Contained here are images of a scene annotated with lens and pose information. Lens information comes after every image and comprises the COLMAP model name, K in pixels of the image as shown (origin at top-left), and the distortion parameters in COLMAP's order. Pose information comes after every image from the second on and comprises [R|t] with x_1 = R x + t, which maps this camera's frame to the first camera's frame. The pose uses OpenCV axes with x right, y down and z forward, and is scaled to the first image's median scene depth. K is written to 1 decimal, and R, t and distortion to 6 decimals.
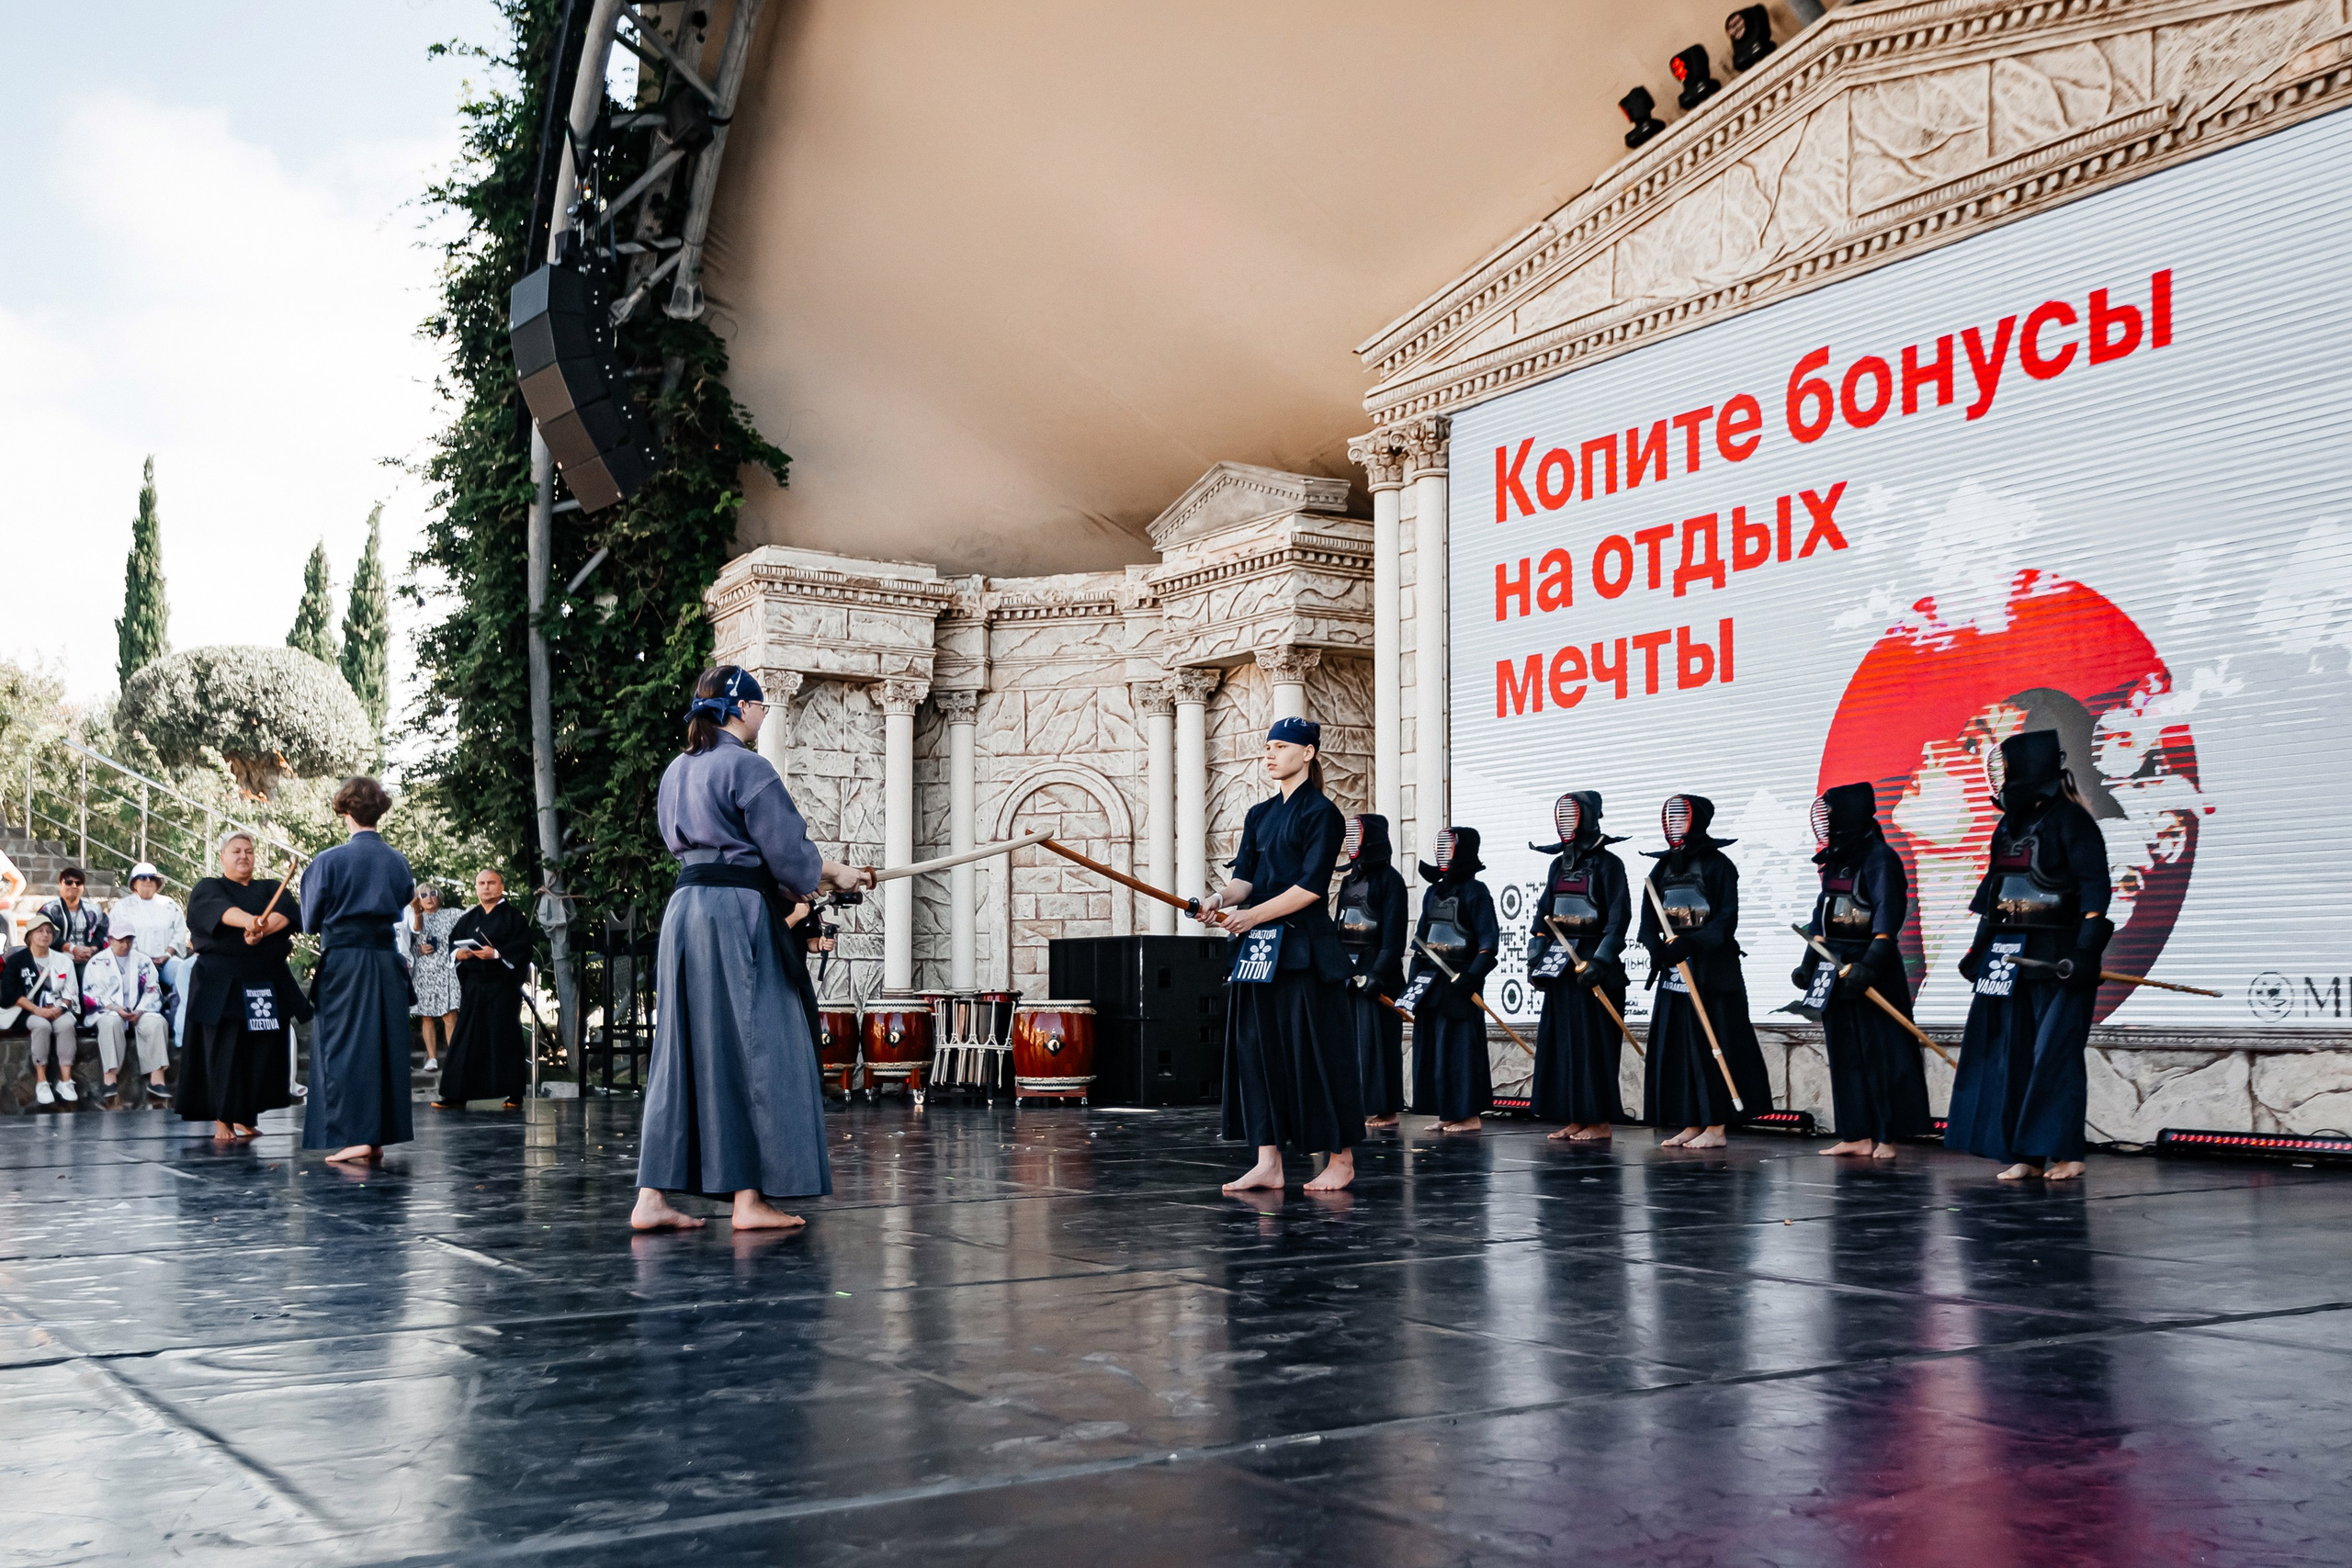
lens RADIAL K [[2238.7, 0, 1097.3], [0, 2238.7, 892.4], [0, 0, 1]] dist [0.081098, 0.000000]
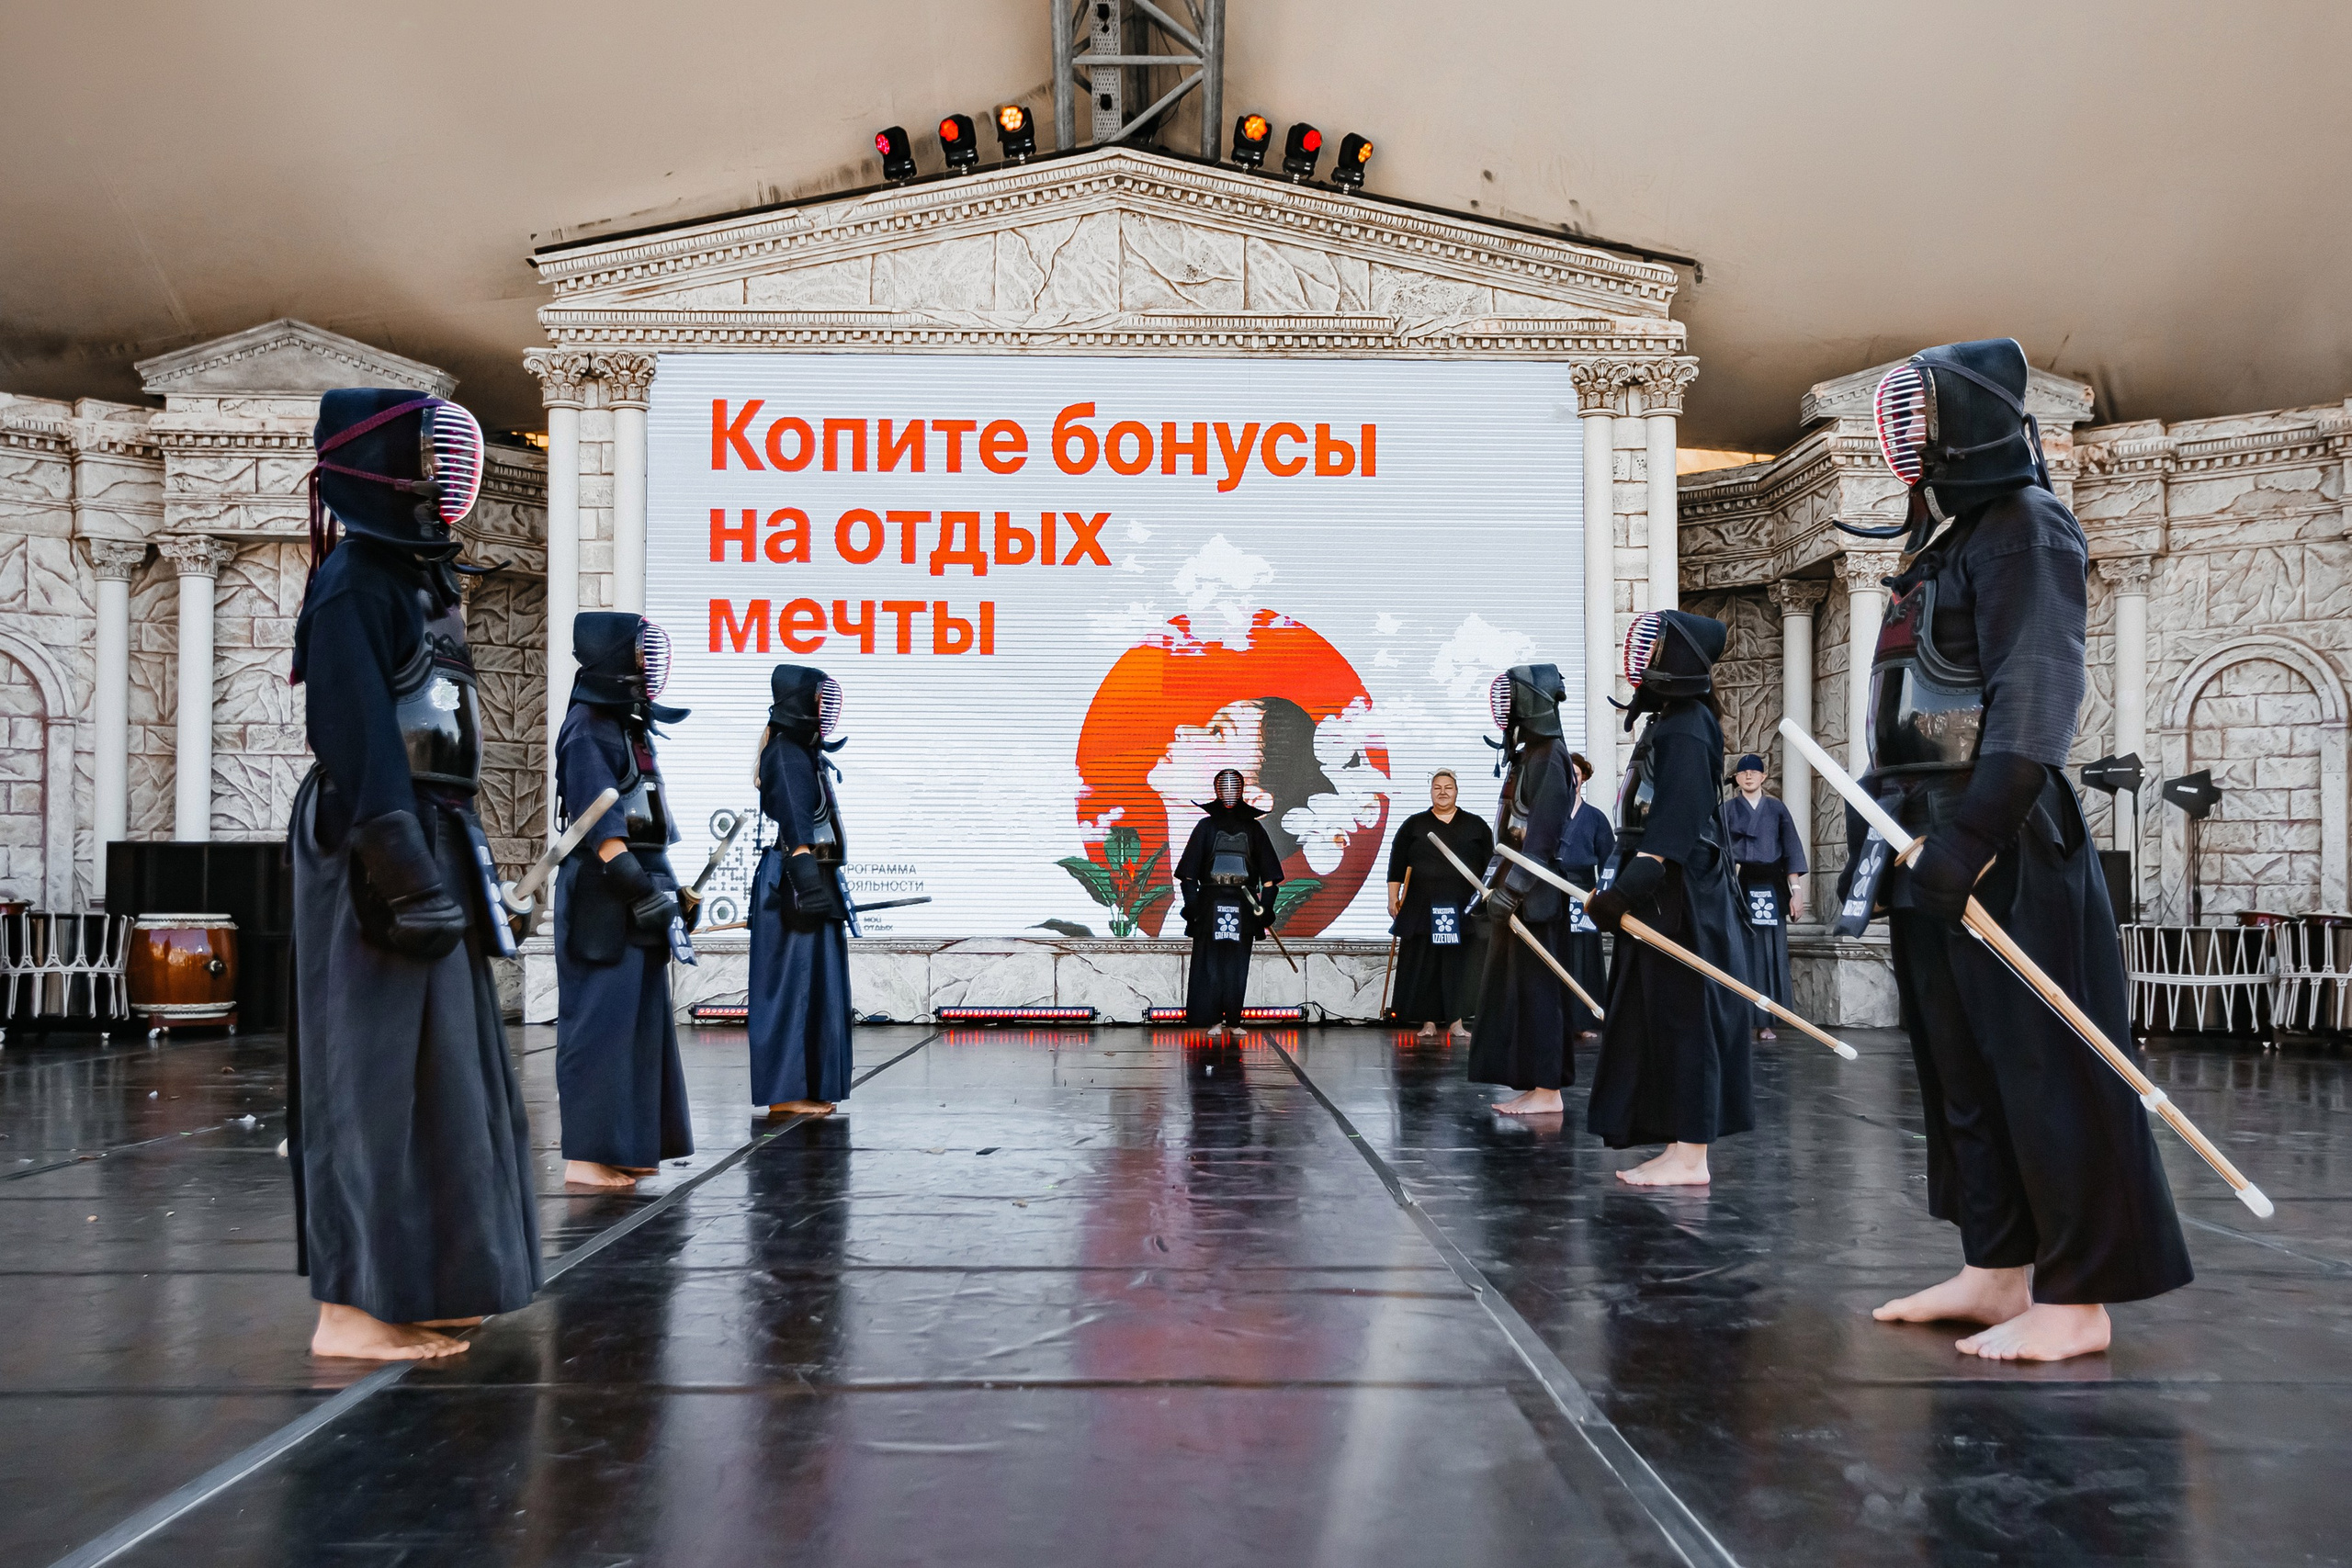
lens RADIAL K [[2299.9, 0, 1179.2], [0, 2299.9, 832.6], [0, 0, 1]] dist [0.004041, 0.000000]
pose [[0.533467, 0.031980, 0.845216, -0.684183], [-0.049282, 0.998763, -0.006684, 0.004889], [-0.844384, -0.038088, 0.534383, 0.246508]]
